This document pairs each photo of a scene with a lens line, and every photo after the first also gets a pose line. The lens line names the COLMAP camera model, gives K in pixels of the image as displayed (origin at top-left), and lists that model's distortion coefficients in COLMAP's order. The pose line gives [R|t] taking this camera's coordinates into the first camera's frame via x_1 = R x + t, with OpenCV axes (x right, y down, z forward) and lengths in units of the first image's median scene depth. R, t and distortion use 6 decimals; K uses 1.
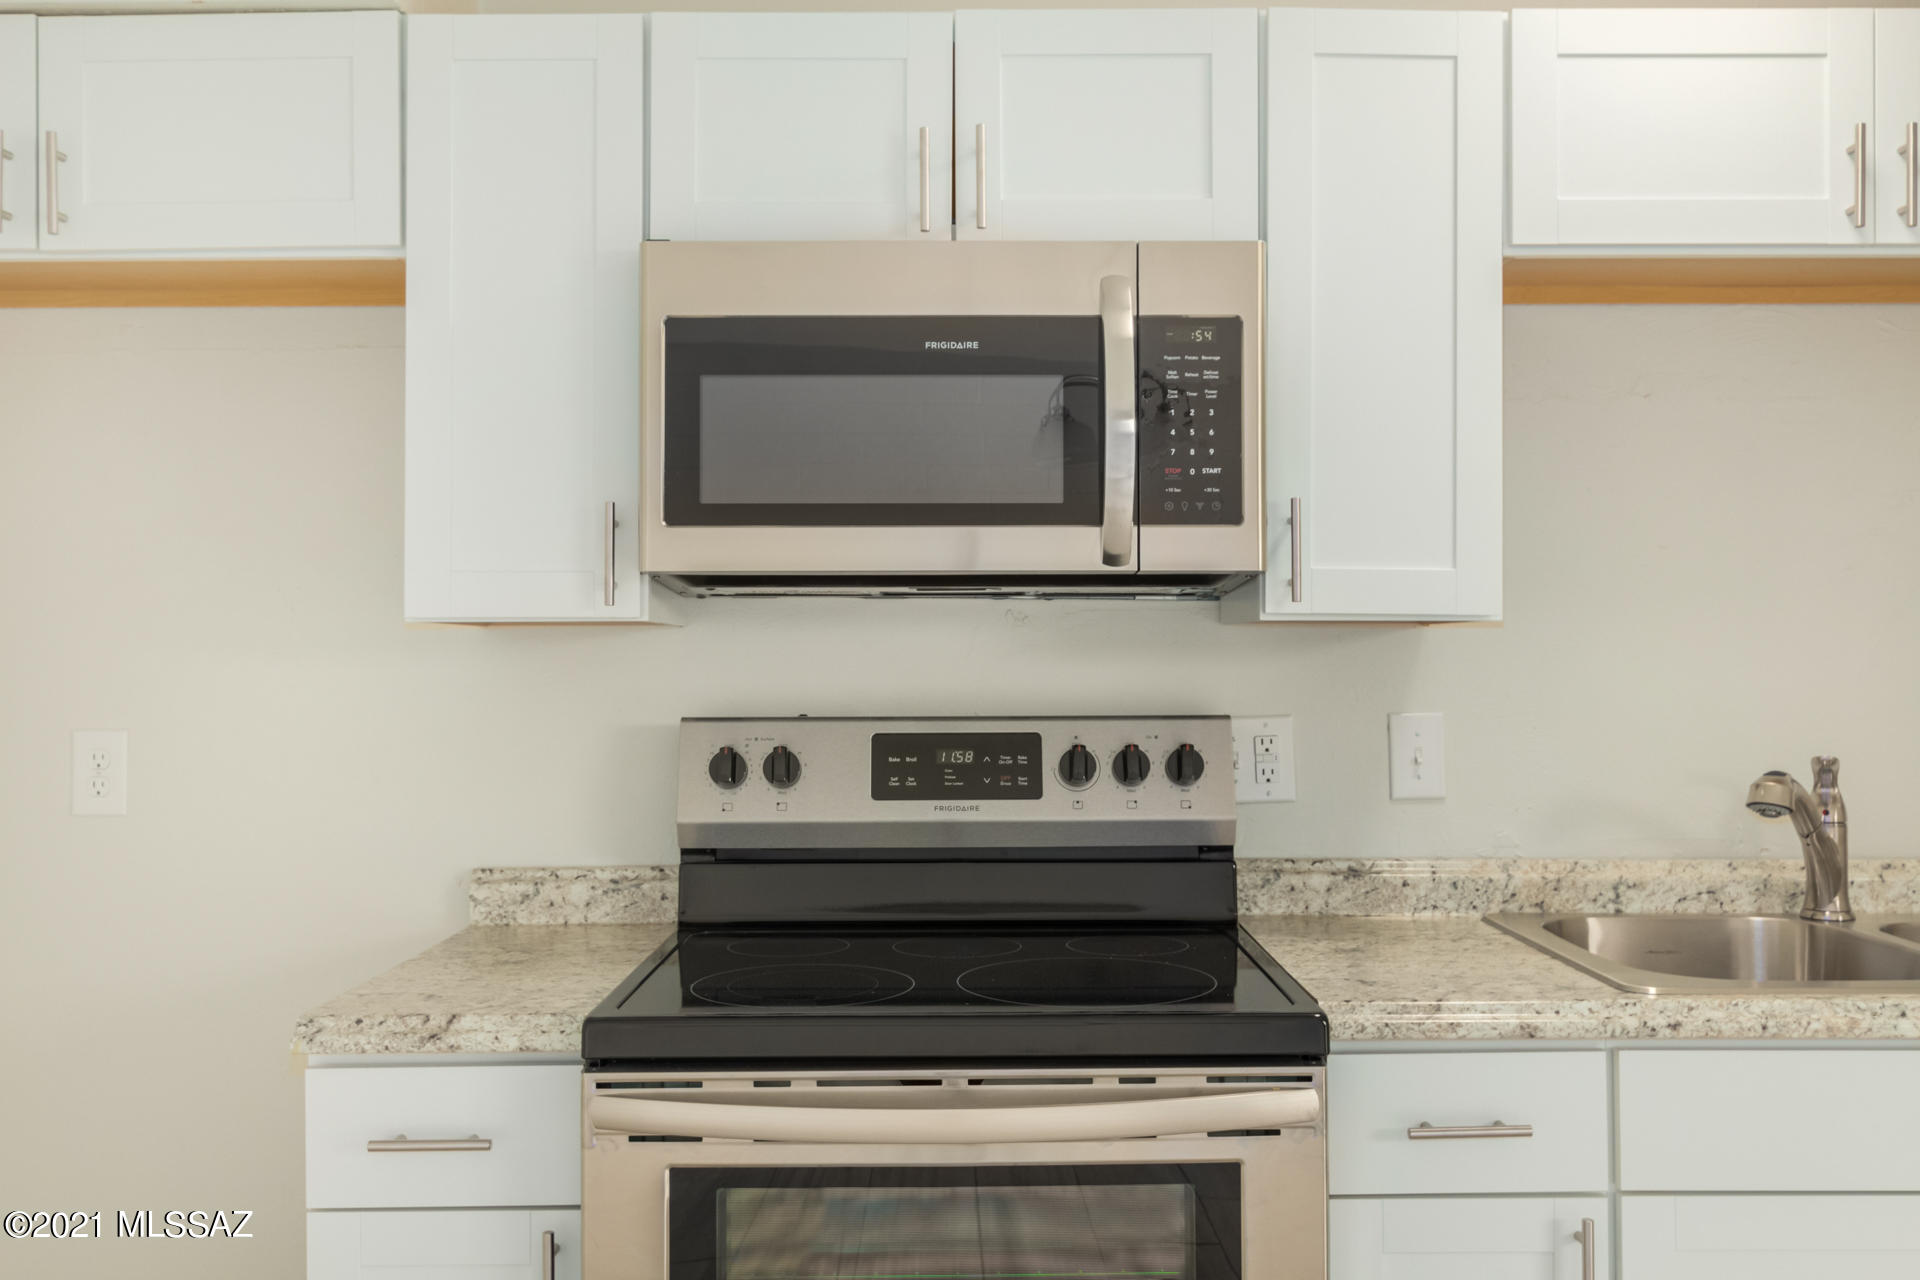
lens RADIAL K [[1681.3, 0, 966.5], [0, 1681.3, 624.4], [0, 0, 1]] dist [-0.002808, -0.002410]
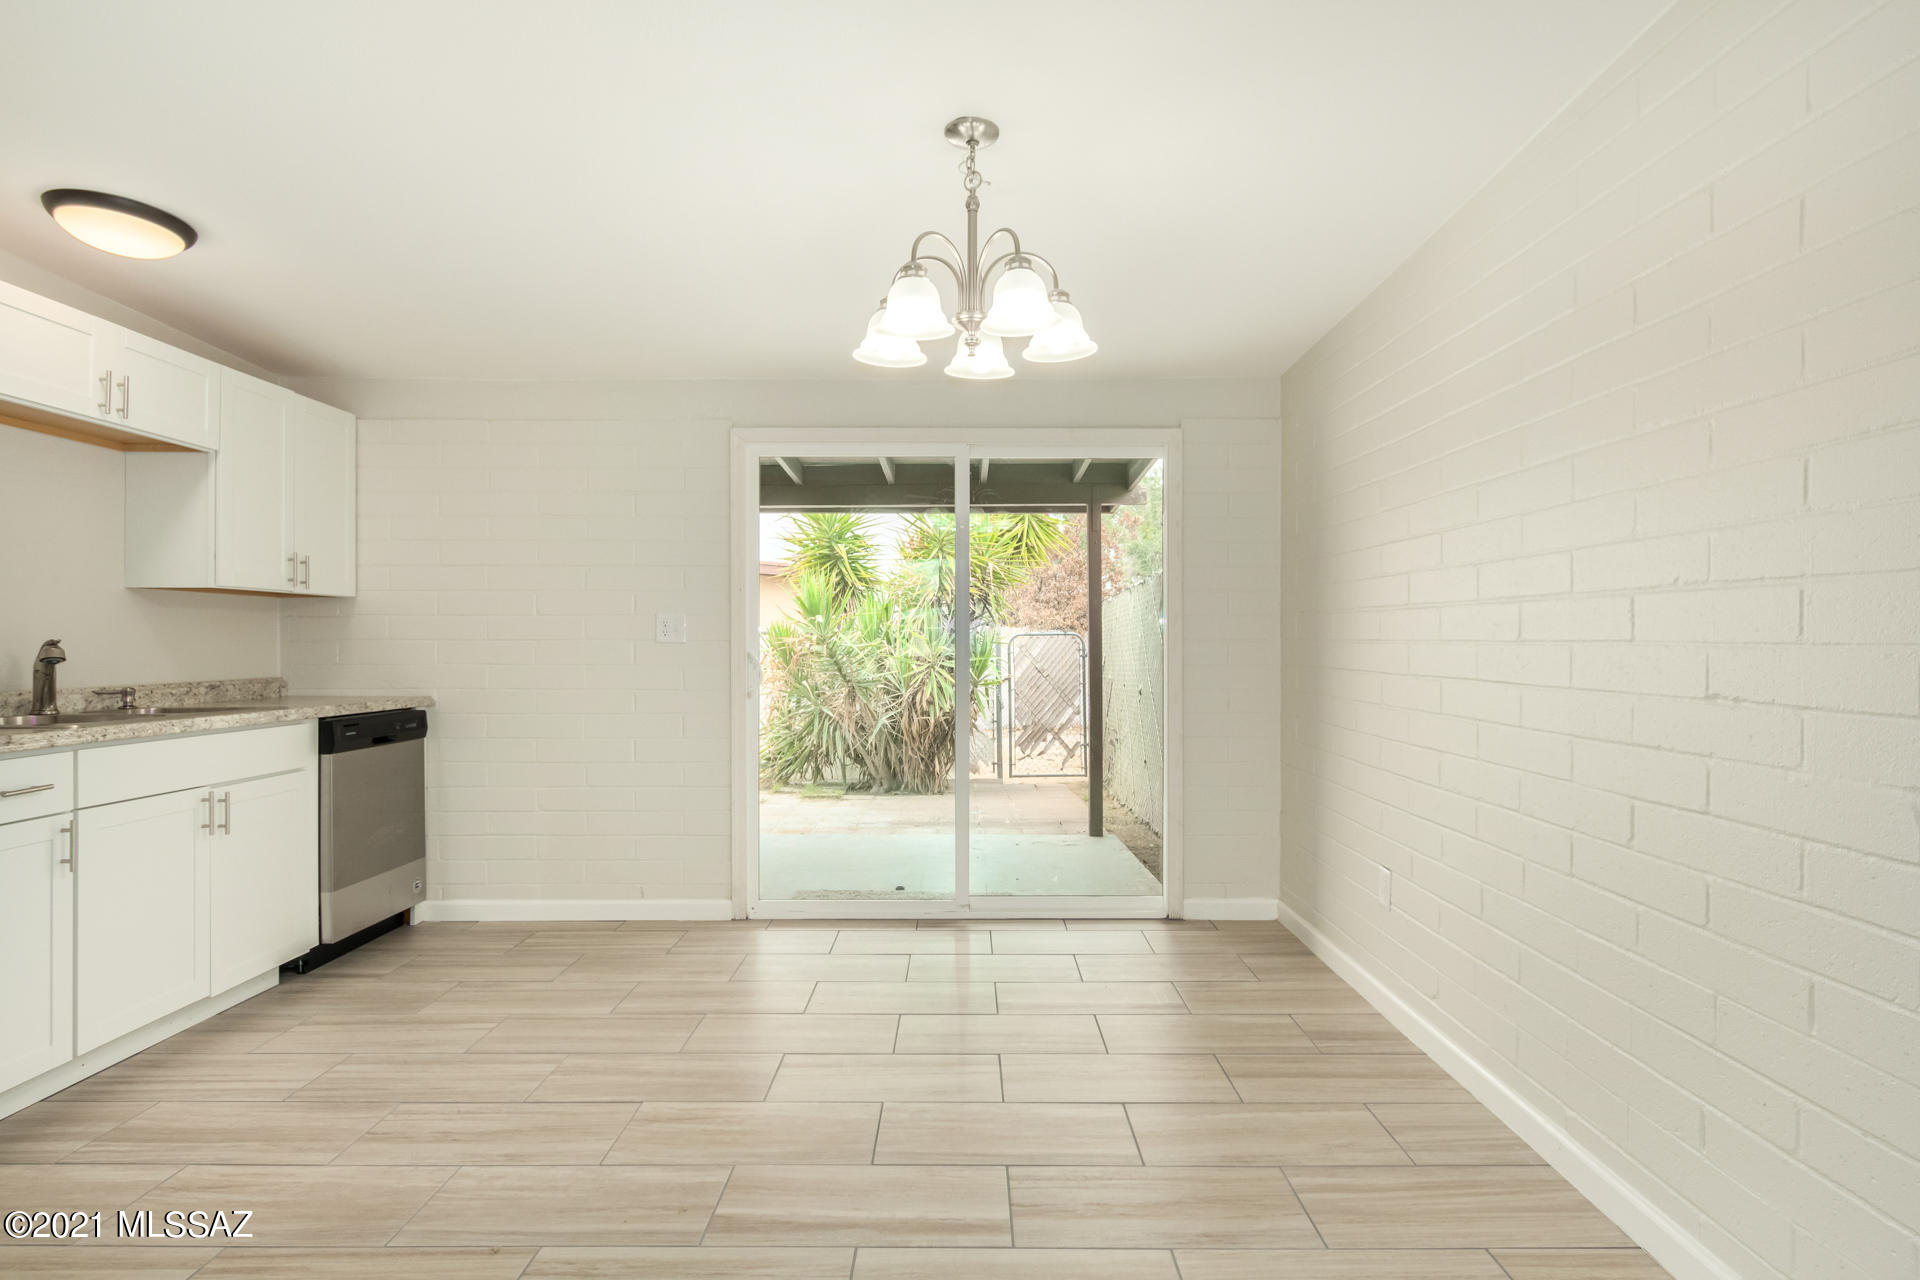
lens RADIAL K [[1020.4, 0, 965.1], [0, 1020.4, 633.5], [0, 0, 1]] dist [0.000415, 0.000227]
pose [[-0.002454, 0.012973, 0.999913, -0.888121], [-0.020135, 0.999712, -0.013020, 0.067310], [-0.999794, -0.020165, -0.002192, -0.211986]]
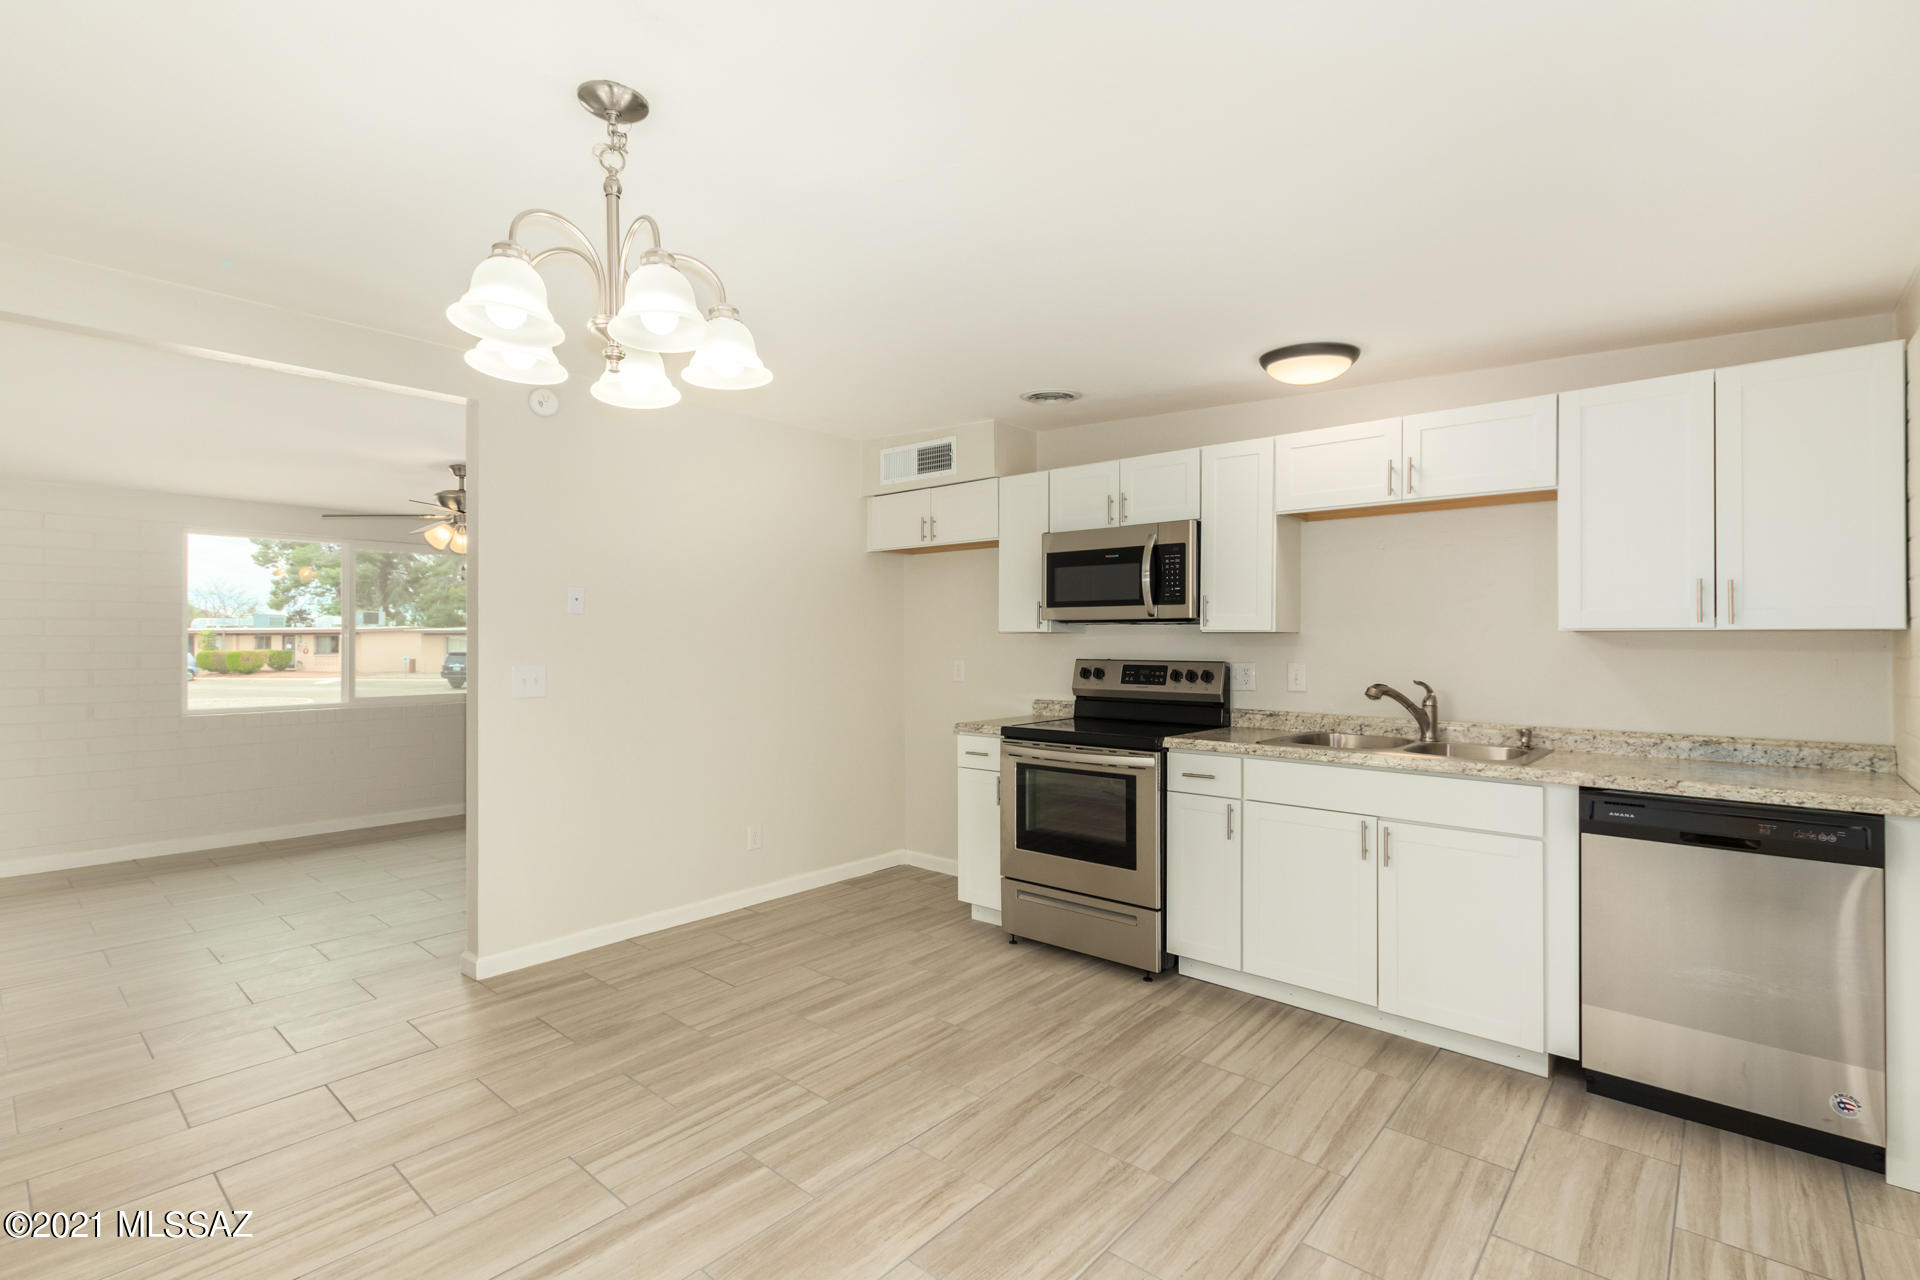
lens RADIAL K [[873.1, 0, 966.1], [0, 873.1, 637.6], [0, 0, 1]] dist [0.003346, 0.000047]
pose [[0.756527, 0.003049, -0.653955, 0.934018], [0.008149, 0.999868, 0.014089, -0.018881], [0.653911, -0.015988, 0.756402, -0.595817]]
